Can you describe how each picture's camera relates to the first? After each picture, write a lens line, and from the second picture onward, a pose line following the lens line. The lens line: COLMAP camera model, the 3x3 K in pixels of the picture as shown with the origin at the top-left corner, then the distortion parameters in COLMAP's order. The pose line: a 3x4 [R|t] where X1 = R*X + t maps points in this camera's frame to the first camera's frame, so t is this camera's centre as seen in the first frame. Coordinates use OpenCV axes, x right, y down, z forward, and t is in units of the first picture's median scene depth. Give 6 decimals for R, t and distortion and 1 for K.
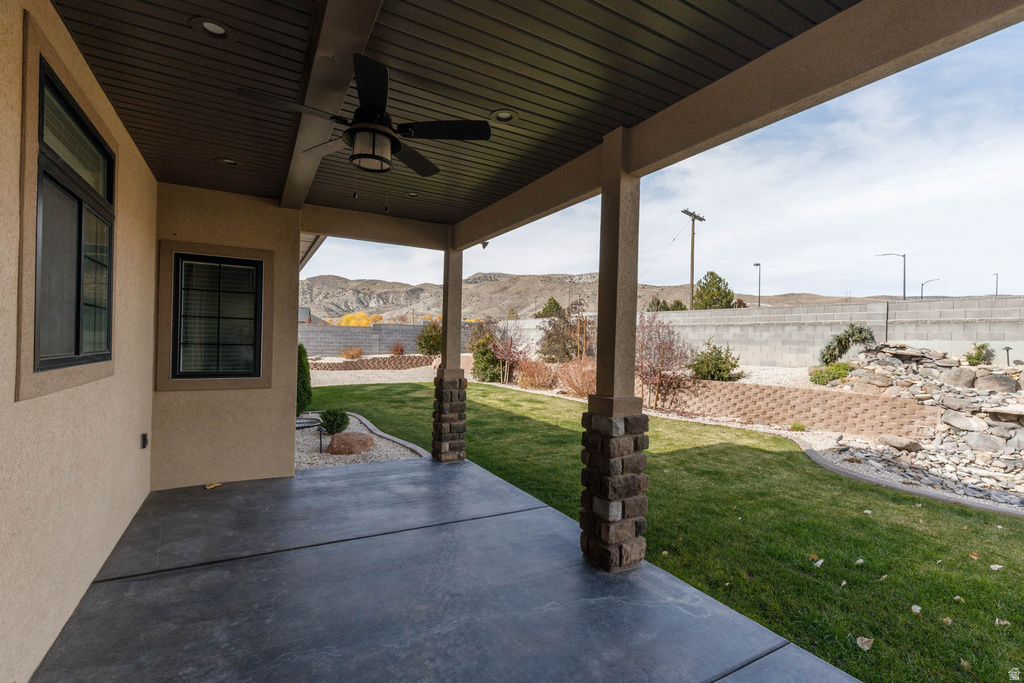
lens RADIAL K [[463.3, 0, 517.0], [0, 463.3, 340.9], [0, 0, 1]] dist [0.013008, -0.004369]
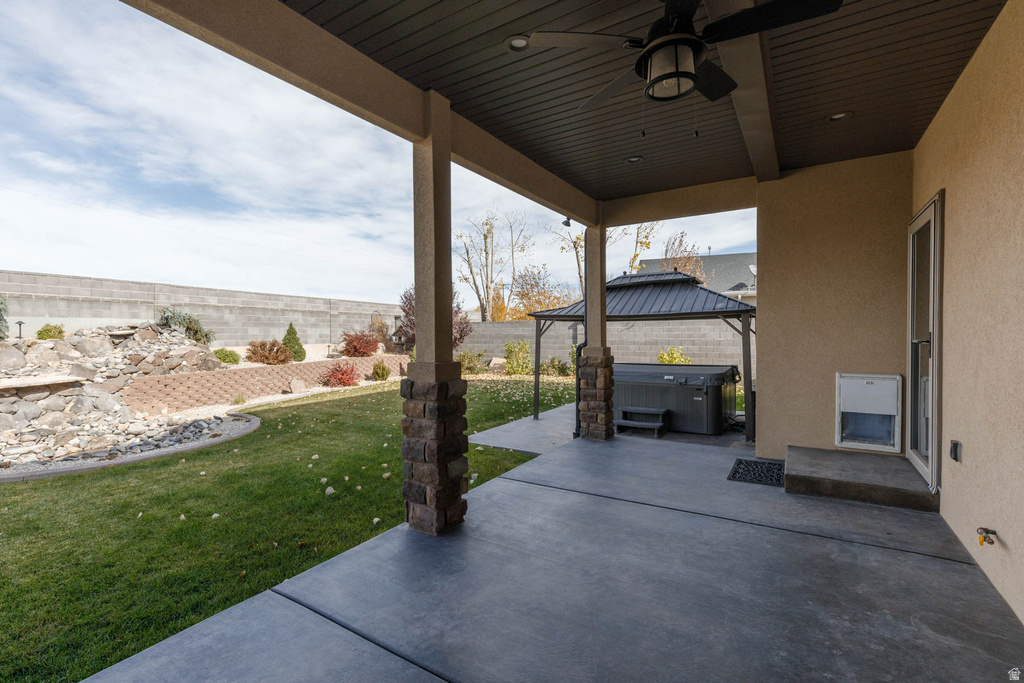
lens RADIAL K [[463.3, 0, 508.6], [0, 463.3, 343.4], [0, 0, 1]] dist [0.013008, -0.004369]
pose [[-0.466476, -0.041447, 0.883562, -0.495808], [-0.006191, 0.999030, 0.043595, 0.022688], [-0.884512, 0.014866, -0.466280, 0.884148]]
